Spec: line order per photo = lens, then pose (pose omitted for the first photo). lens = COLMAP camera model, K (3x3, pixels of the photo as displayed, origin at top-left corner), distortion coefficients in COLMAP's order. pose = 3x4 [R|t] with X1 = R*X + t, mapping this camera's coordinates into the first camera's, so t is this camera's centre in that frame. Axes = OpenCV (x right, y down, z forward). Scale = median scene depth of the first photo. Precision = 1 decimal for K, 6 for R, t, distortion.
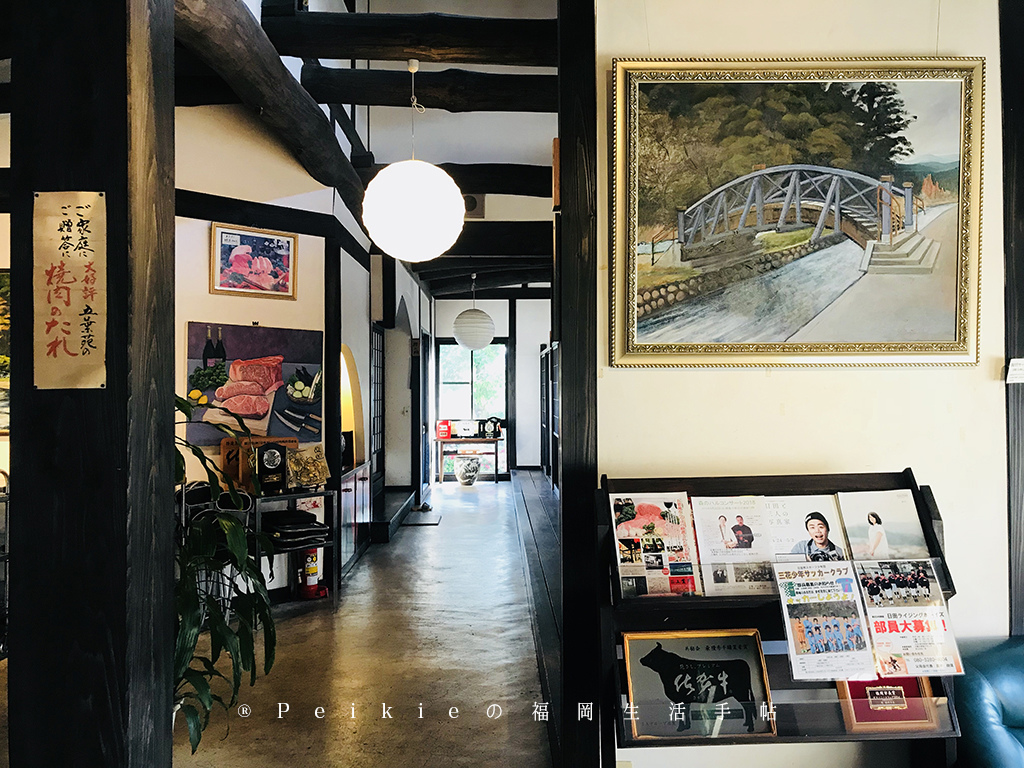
lens RADIAL K [[851.4, 0, 514.0], [0, 851.4, 384.2], [0, 0, 1]] dist [0.000714, -0.003235]
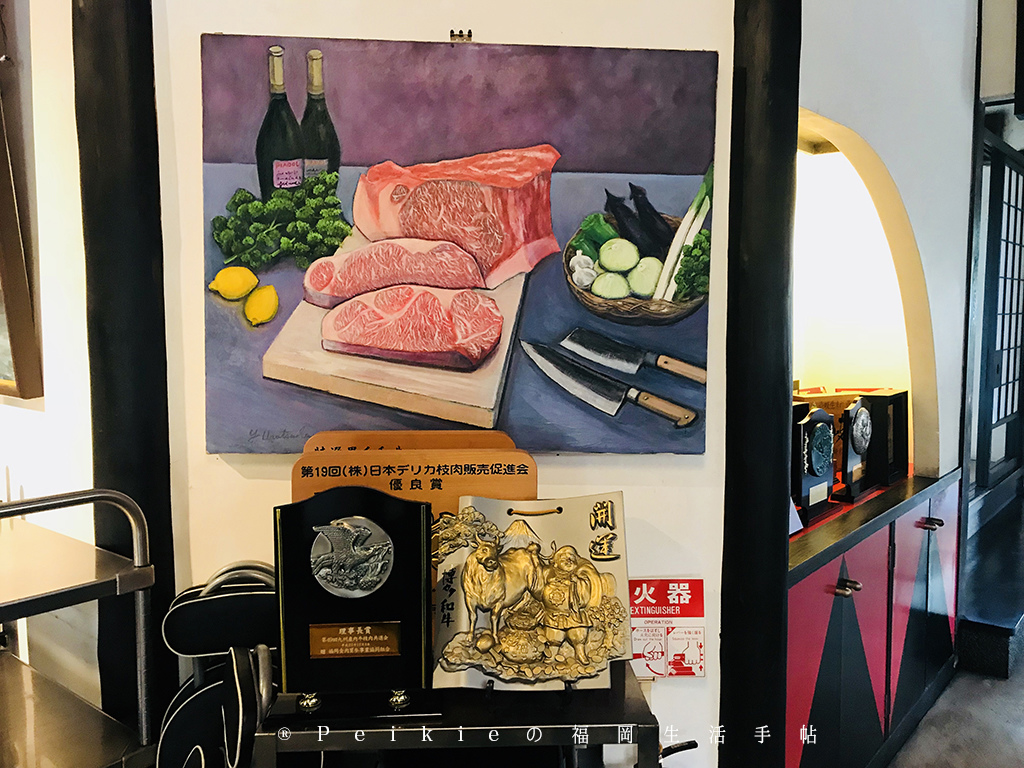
lens RADIAL K [[851.4, 0, 512.5], [0, 851.4, 374.5], [0, 0, 1]] dist [0.000714, -0.003235]
pose [[0.751678, 0.058884, -0.656896, -0.094482], [0.000953, 0.995908, 0.090363, 0.016047], [0.659529, -0.068550, 0.748547, 0.782526]]
